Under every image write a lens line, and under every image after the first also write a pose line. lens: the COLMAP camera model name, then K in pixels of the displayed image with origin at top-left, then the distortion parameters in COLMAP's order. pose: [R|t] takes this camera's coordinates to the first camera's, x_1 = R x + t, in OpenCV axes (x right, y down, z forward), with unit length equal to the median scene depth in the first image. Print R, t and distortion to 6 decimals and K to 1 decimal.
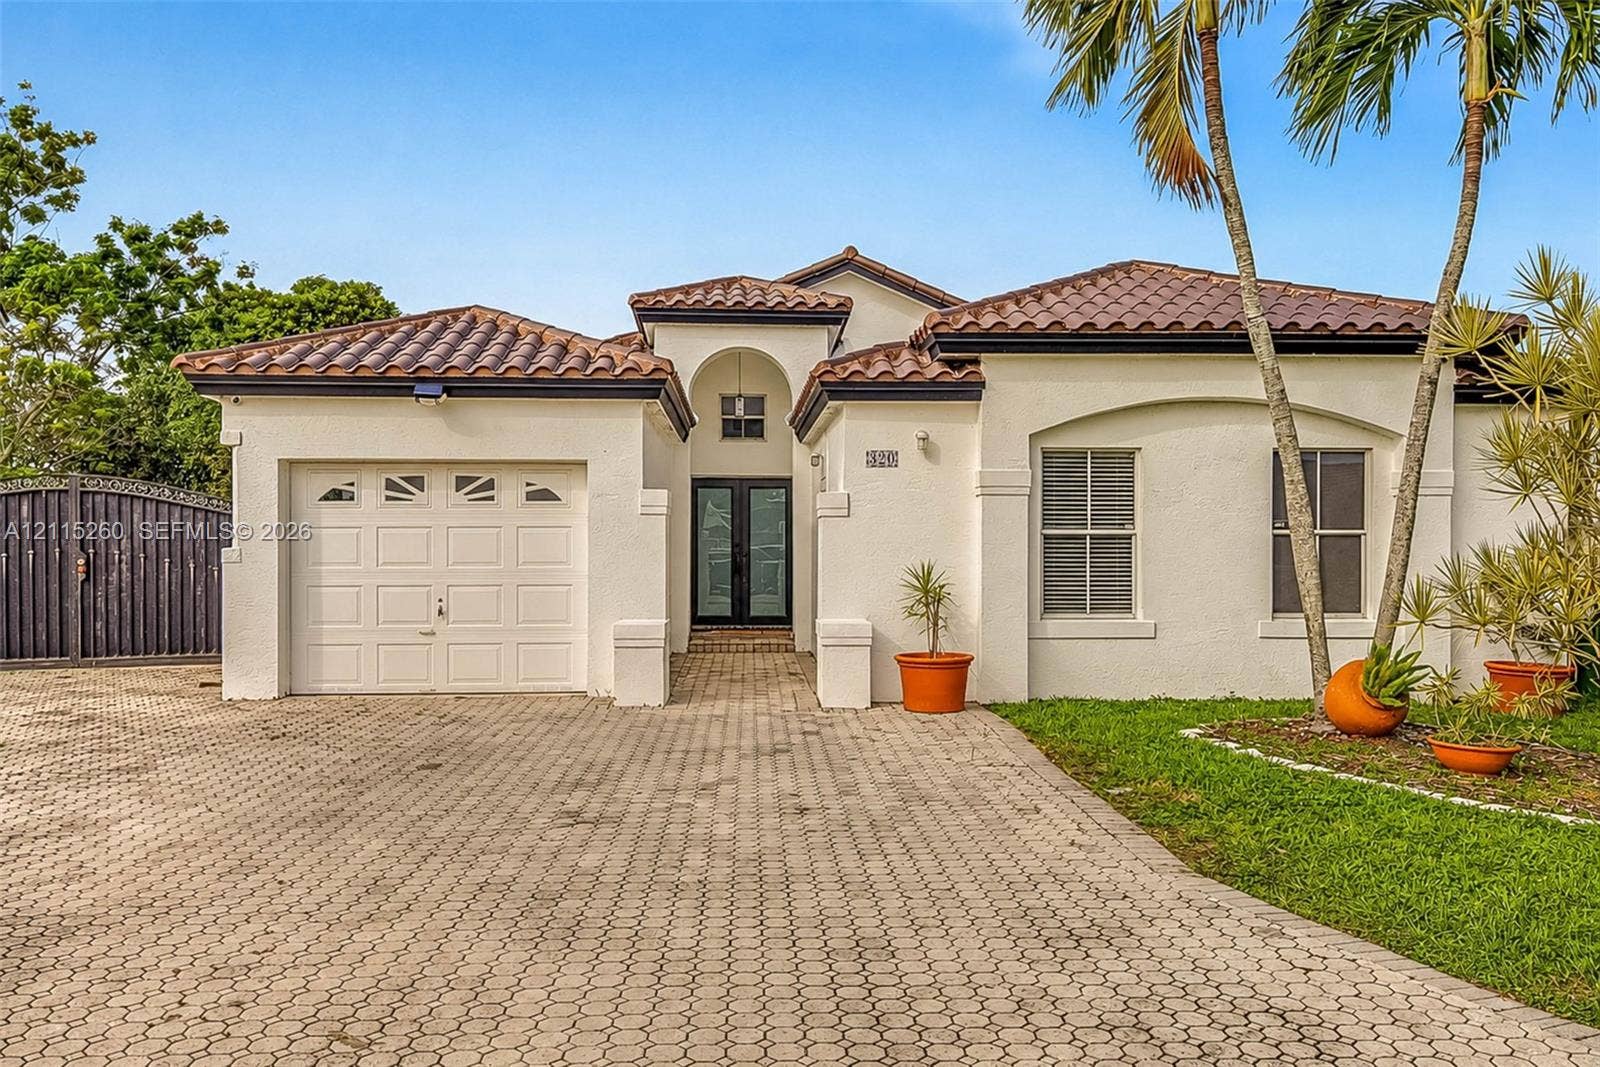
lens RADIAL K [[1329.8, 0, 801.9], [0, 1329.8, 541.6], [0, 0, 1]] dist [0.016934, 0.009665]
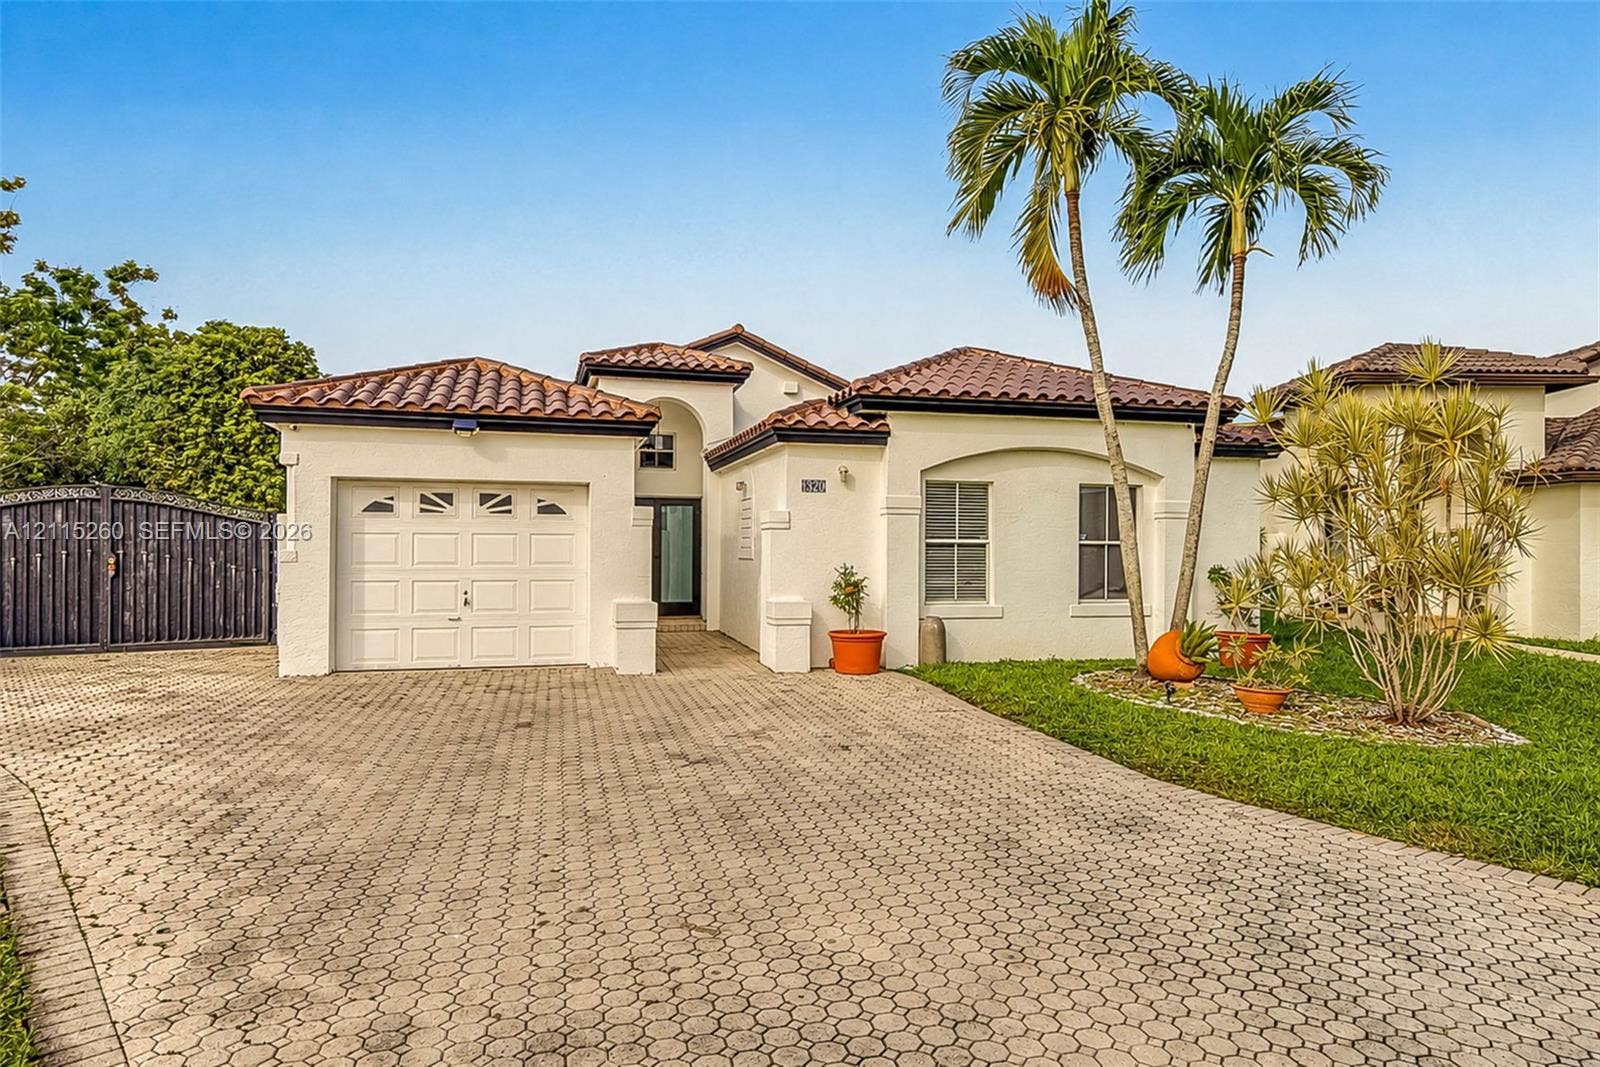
lens RADIAL K [[1017.3, 0, 796.5], [0, 1017.3, 542.4], [0, 0, 1]] dist [0.016149, 0.000337]
pose [[0.975516, 0.006712, 0.219826, -0.180195], [-0.005979, 0.999974, -0.003999, -0.001237], [-0.219847, 0.002587, 0.975531, 0.000475]]
